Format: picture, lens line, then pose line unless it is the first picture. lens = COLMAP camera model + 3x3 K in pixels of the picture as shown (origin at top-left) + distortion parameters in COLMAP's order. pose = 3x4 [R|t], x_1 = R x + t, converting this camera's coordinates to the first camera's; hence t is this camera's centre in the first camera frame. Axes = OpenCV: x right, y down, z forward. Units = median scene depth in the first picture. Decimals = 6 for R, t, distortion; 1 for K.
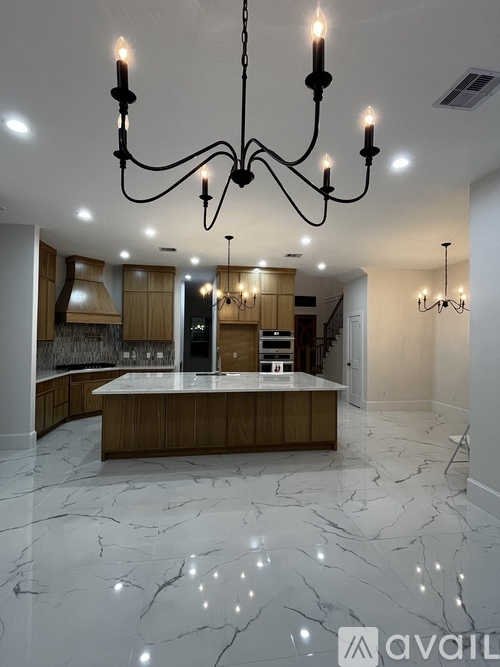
lens RADIAL K [[332.8, 0, 250.0], [0, 332.8, 333.5], [0, 0, 1]] dist [-0.000756, -0.000057]
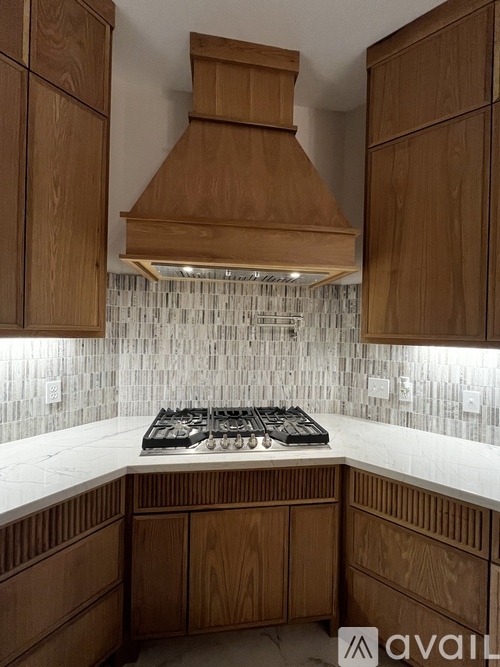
lens RADIAL K [[269.8, 0, 250.0], [0, 269.8, 333.5], [0, 0, 1]] dist [0.000170, -0.000001]
pose [[0.689176, 0.010884, -0.724512, -0.301629], [-0.007176, 0.999941, 0.008196, 0.016158], [0.724558, -0.000449, 0.689213, 0.818256]]
